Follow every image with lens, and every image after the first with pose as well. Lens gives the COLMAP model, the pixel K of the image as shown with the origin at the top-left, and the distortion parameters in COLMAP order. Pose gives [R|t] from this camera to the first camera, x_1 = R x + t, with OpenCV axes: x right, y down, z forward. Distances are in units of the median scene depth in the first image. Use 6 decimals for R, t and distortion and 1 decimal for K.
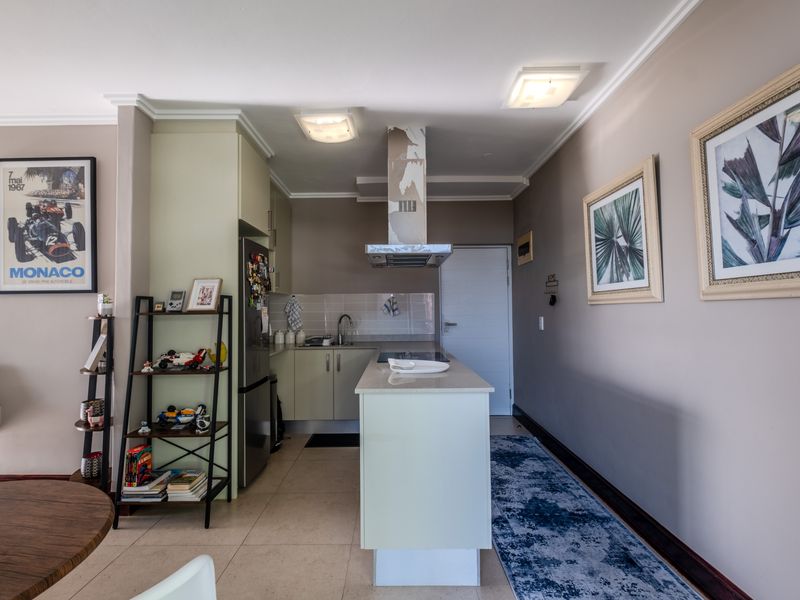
lens RADIAL K [[383.4, 0, 410.3], [0, 383.4, 285.7], [0, 0, 1]] dist [-0.000249, -0.000286]
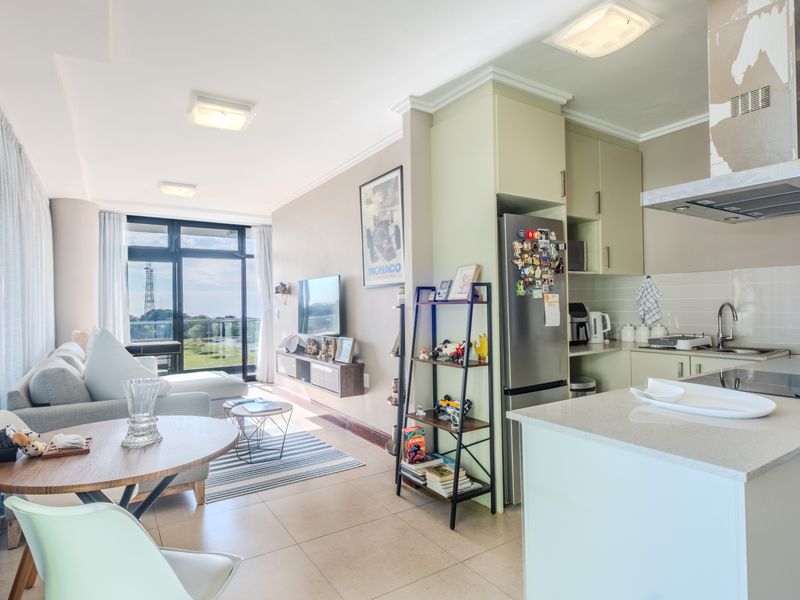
lens RADIAL K [[454.1, 0, 397.4], [0, 454.1, 285.1], [0, 0, 1]] dist [0.002285, -0.000297]
pose [[0.530785, -0.035448, -0.846765, 0.287035], [0.067851, 0.997695, 0.000765, 0.015959], [0.844786, -0.057860, 0.531967, 0.250261]]
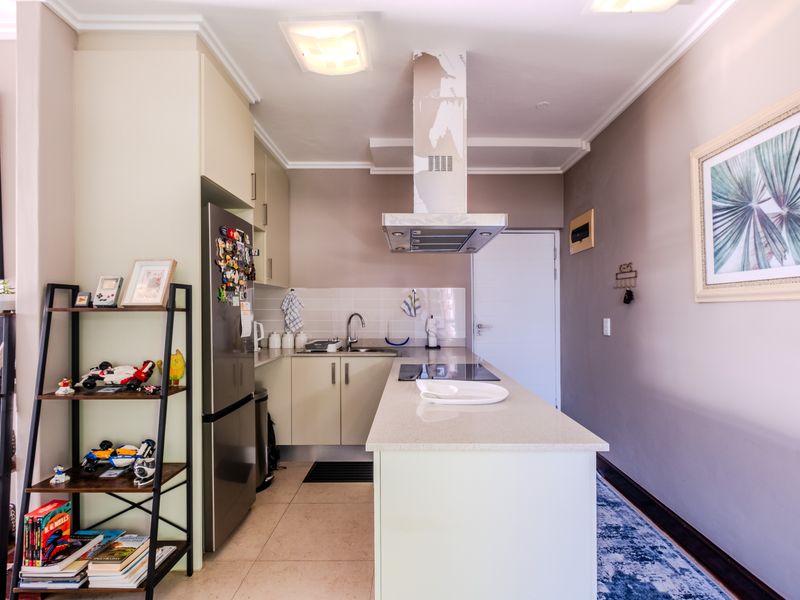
lens RADIAL K [[401.2, 0, 422.2], [0, 401.2, 304.7], [0, 0, 1]] dist [-0.002081, -0.001163]
pose [[0.999909, 0.008894, -0.010139, -0.034768], [-0.008347, 0.998569, 0.052815, 0.018894], [0.010594, -0.052726, 0.998553, 0.258309]]
